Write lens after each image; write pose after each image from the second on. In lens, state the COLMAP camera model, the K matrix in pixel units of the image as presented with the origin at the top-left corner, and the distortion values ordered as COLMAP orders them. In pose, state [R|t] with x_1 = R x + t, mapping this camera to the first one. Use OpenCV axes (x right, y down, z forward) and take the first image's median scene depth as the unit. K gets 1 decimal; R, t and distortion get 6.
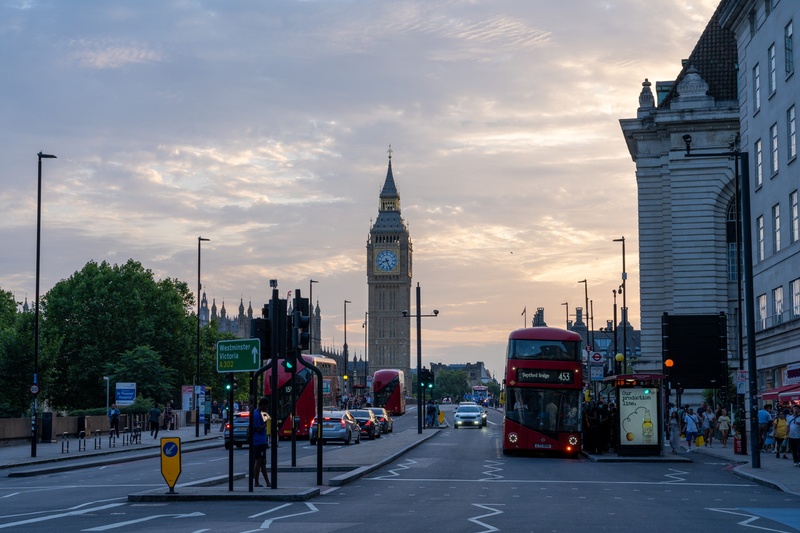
lens RADIAL K [[1560.3, 0, 400.0], [0, 1560.3, 266.5], [0, 0, 1]] dist [-0.013539, -0.350666]
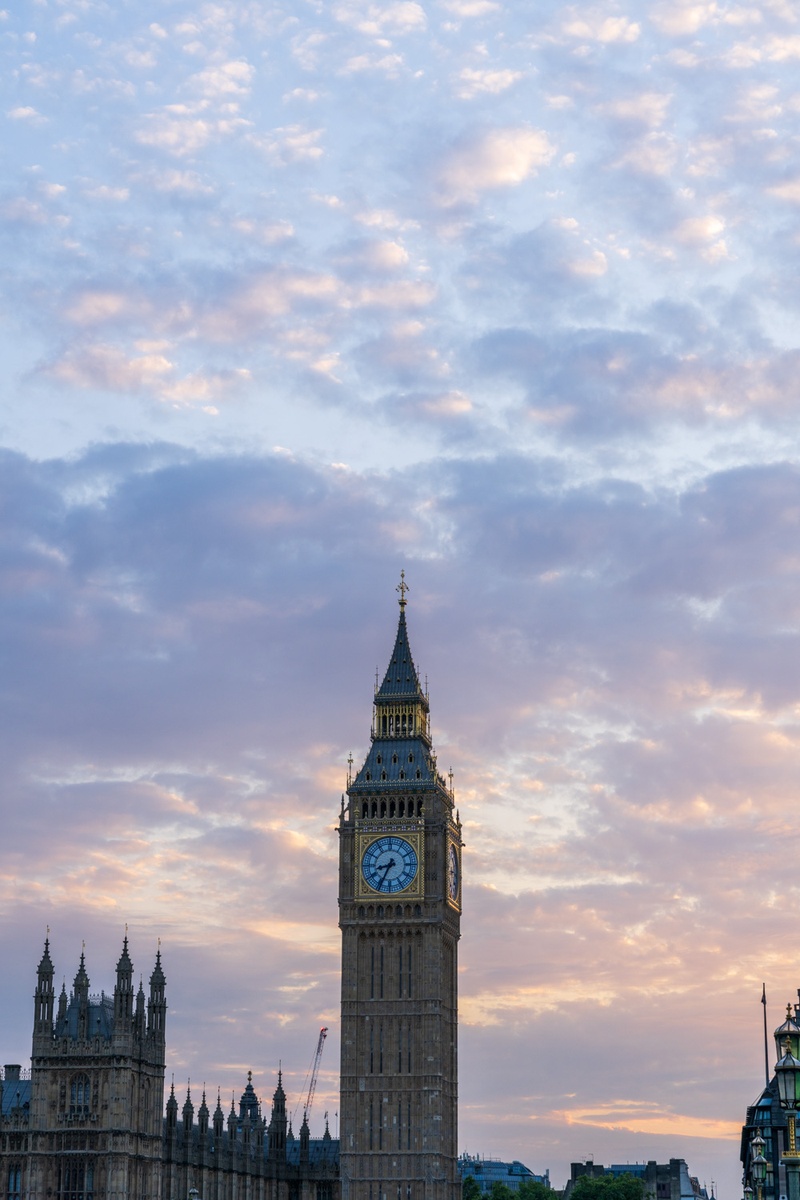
lens RADIAL K [[2340.5, 0, 400.0], [0, 2340.5, 600.0], [0, 0, 1]] dist [-0.013539, -0.350666]
pose [[0.997033, -0.017906, -0.074868, 0.036968], [0.004025, 0.983367, -0.181586, 0.035518], [0.076874, 0.180746, 0.980521, 0.431011]]
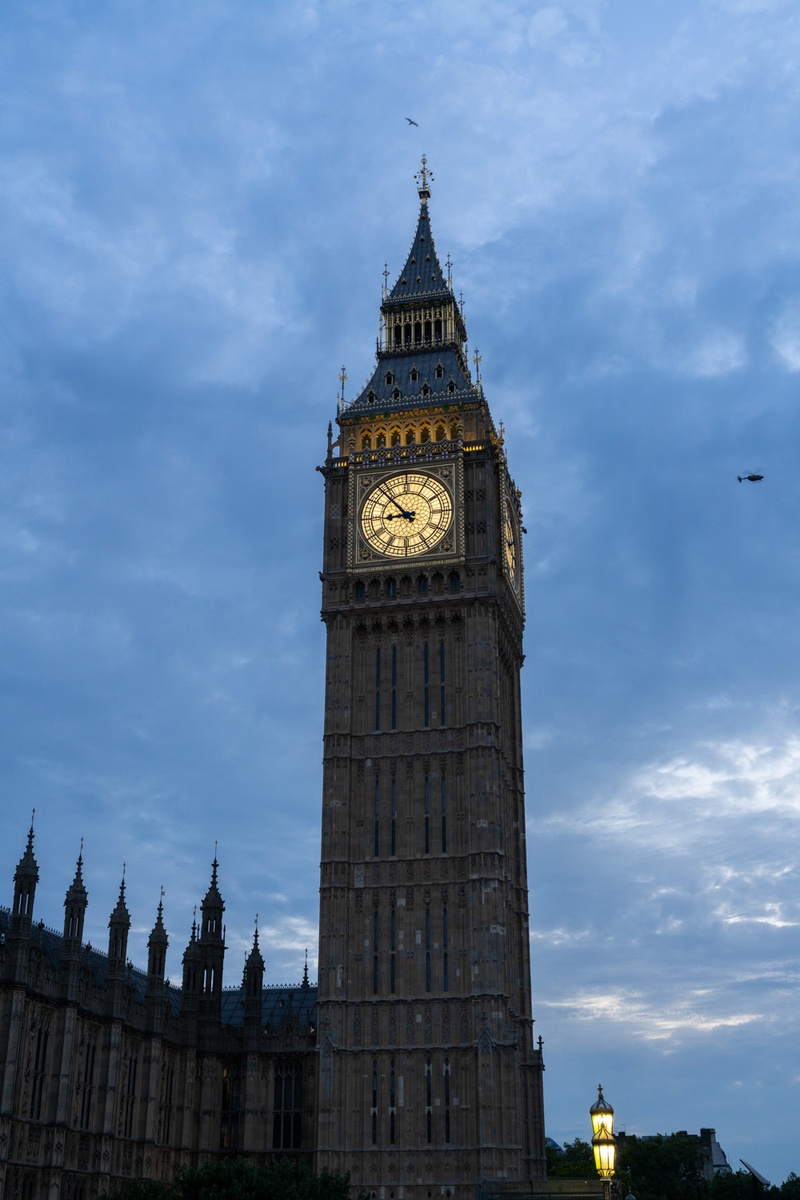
lens RADIAL K [[1441.4, 0, 400.0], [0, 1441.4, 600.0], [0, 0, 1]] dist [-0.005165, -0.010272]
pose [[0.994508, -0.043110, -0.095366, 0.009781], [0.010345, 0.947252, -0.320322, 0.073539], [0.104145, 0.317576, 0.942496, 0.799789]]
